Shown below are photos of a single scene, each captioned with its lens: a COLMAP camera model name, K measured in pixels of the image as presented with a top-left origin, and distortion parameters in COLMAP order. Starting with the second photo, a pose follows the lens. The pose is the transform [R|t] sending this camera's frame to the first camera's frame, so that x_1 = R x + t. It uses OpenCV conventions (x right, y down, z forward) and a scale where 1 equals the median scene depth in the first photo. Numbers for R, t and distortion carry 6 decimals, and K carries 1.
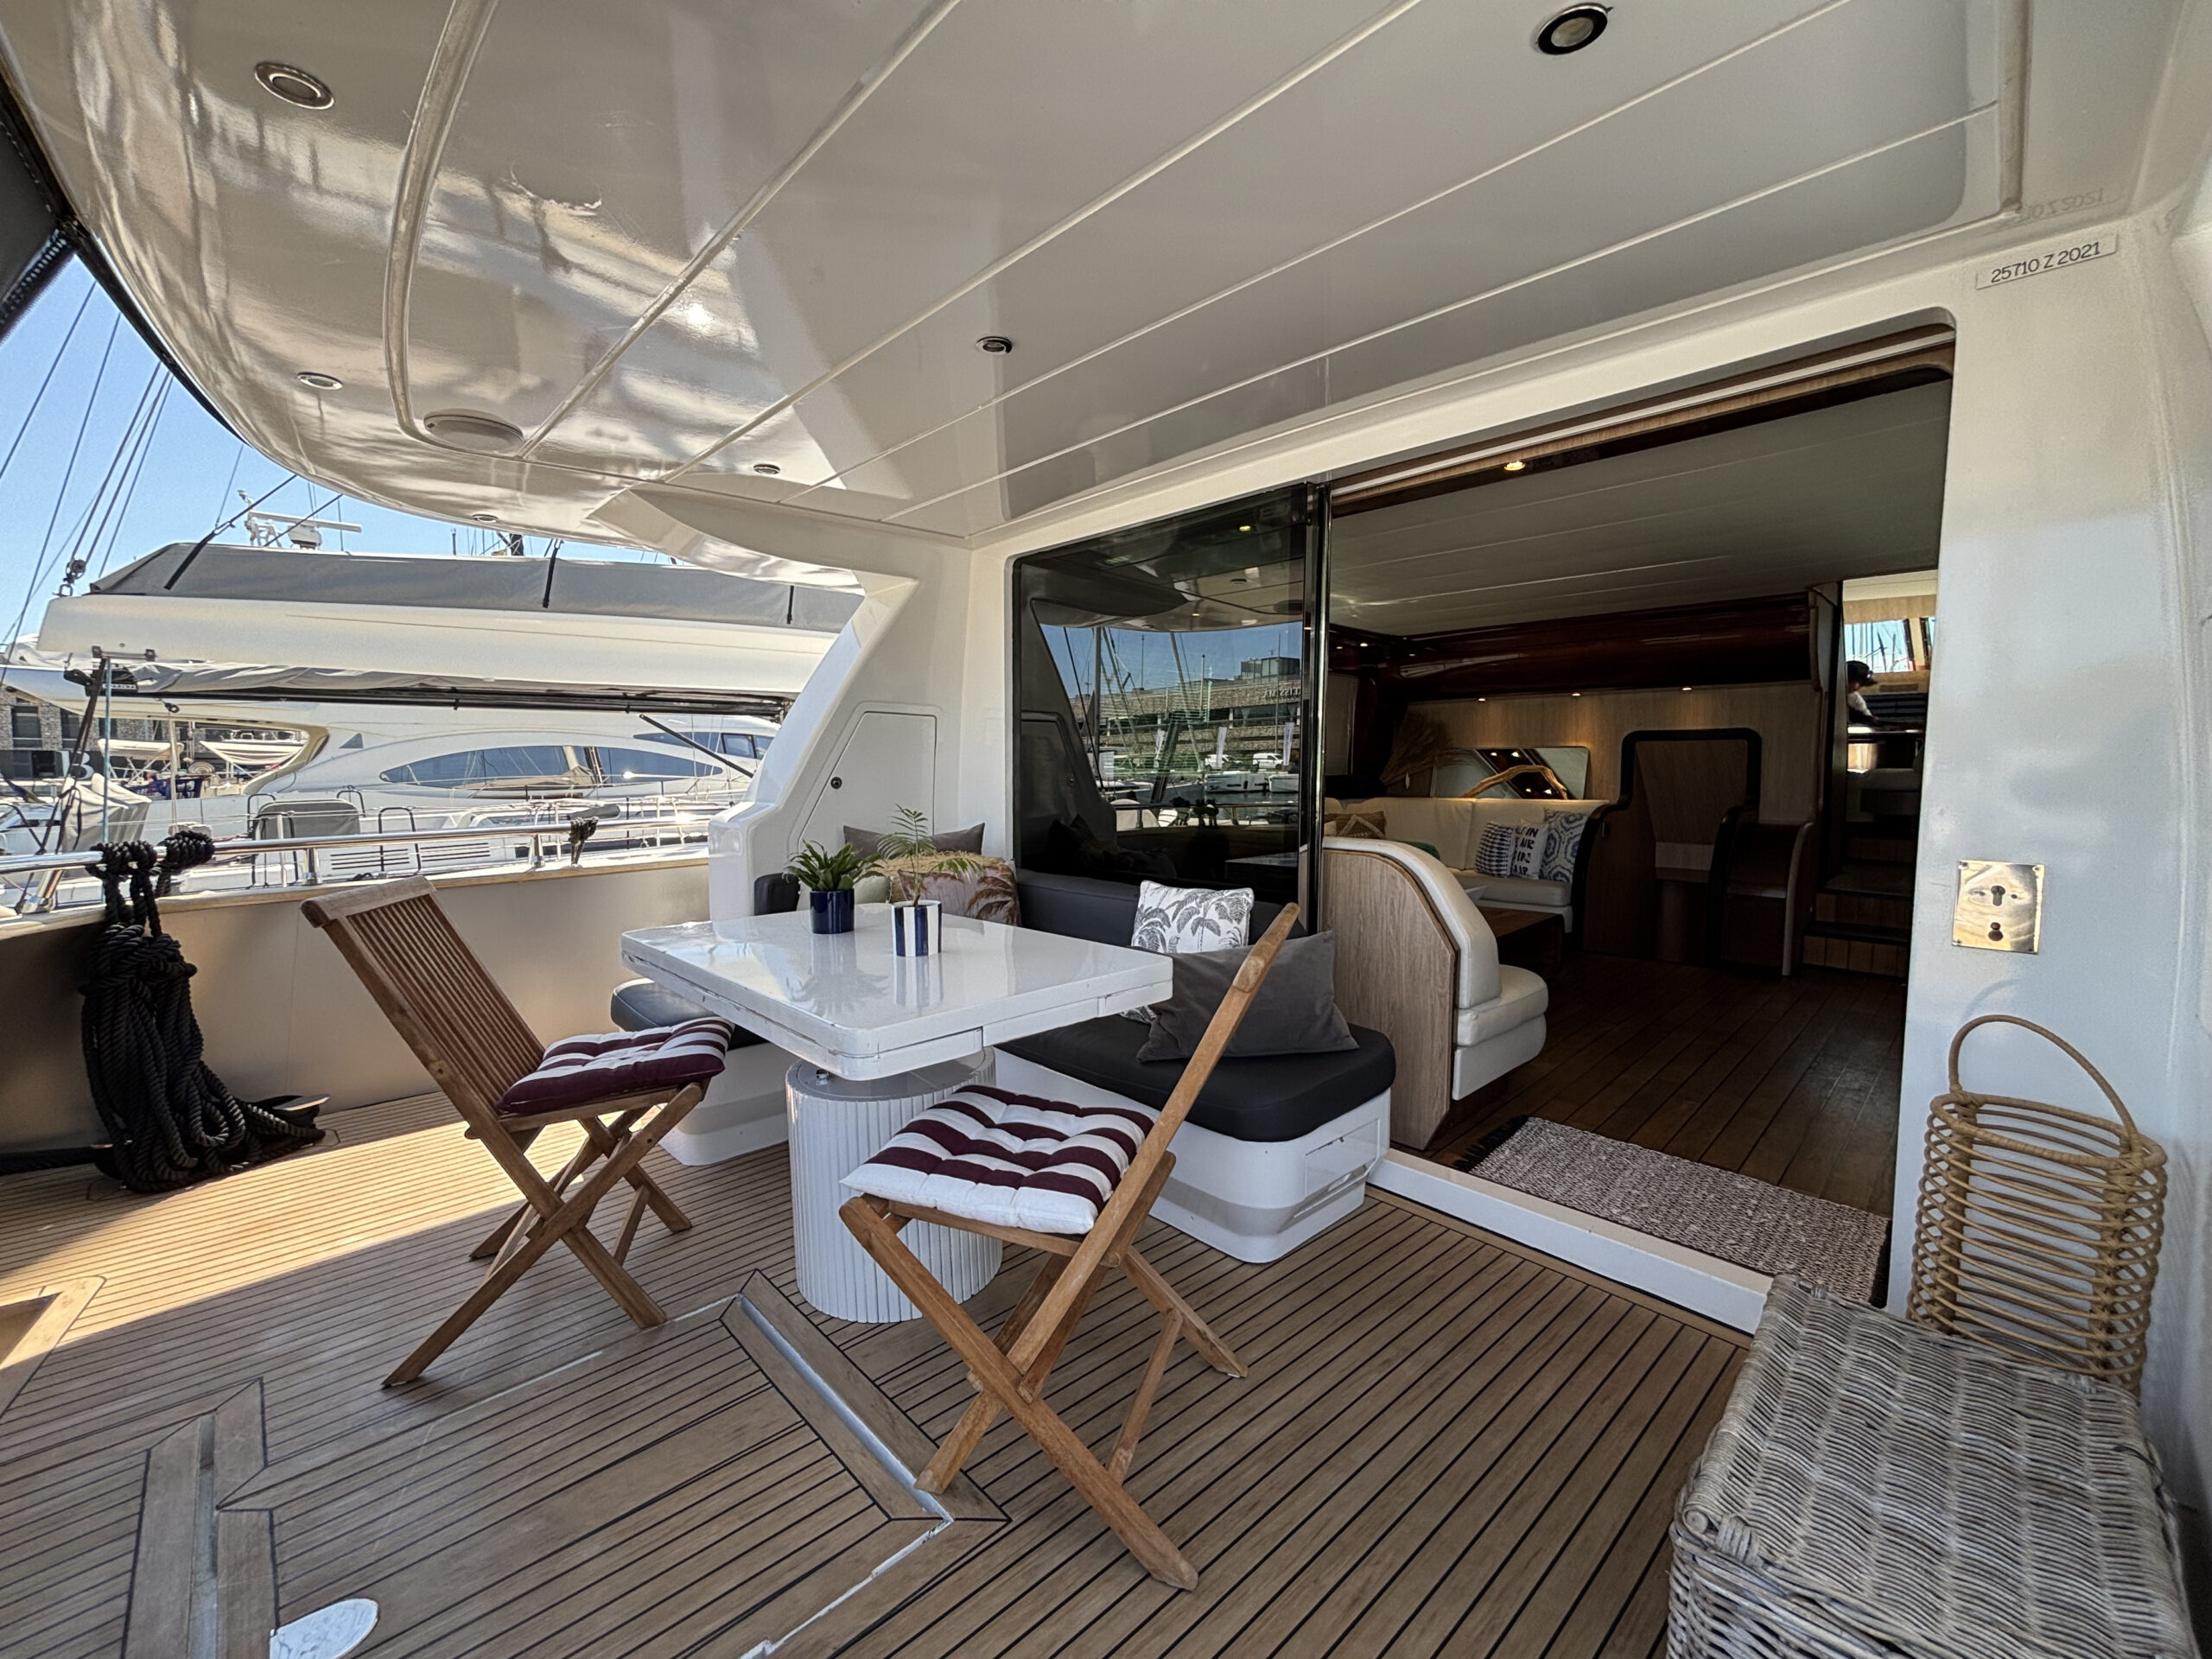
lens RADIAL K [[896.8, 0, 1100.3], [0, 896.8, 836.1], [0, 0, 1]] dist [-0.012336, 0.009487]
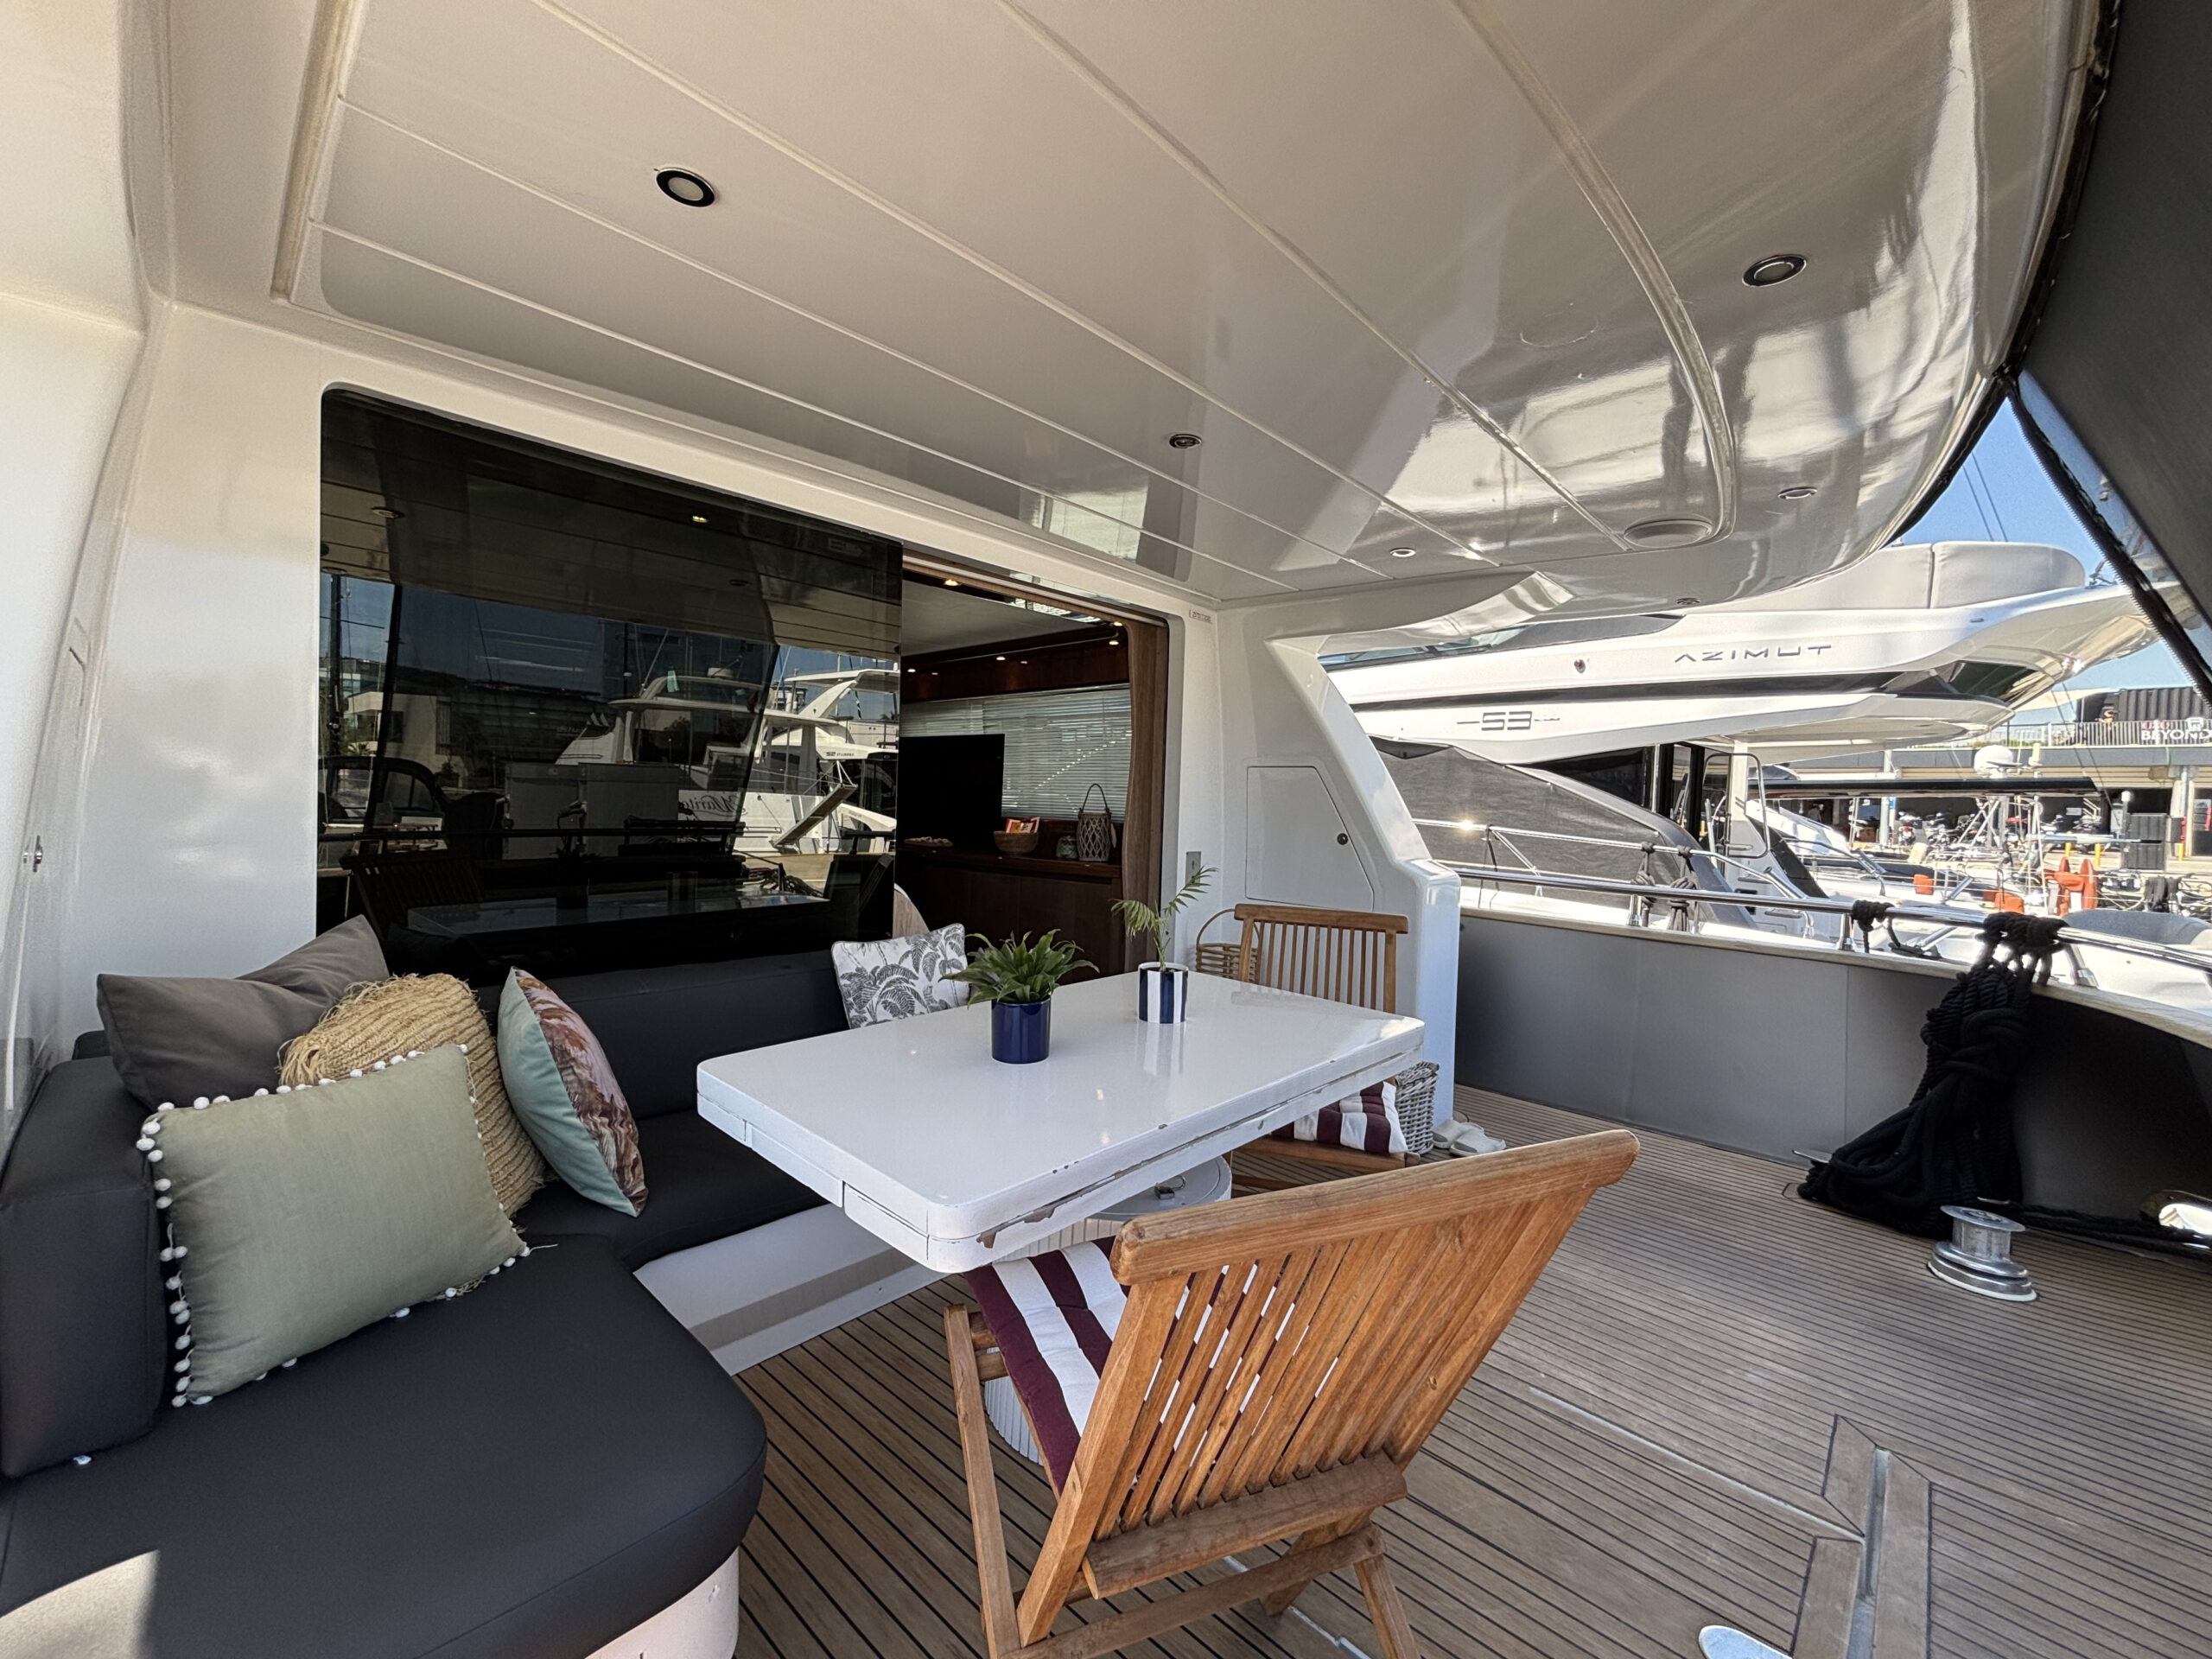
lens RADIAL K [[896.8, 0, 1100.3], [0, 896.8, 836.1], [0, 0, 1]] dist [-0.012336, 0.009487]
pose [[-0.032488, -0.042992, 0.998547, -1.165135], [0.038624, 0.998274, 0.044237, -0.114129], [-0.998726, 0.040005, -0.030772, 1.094344]]
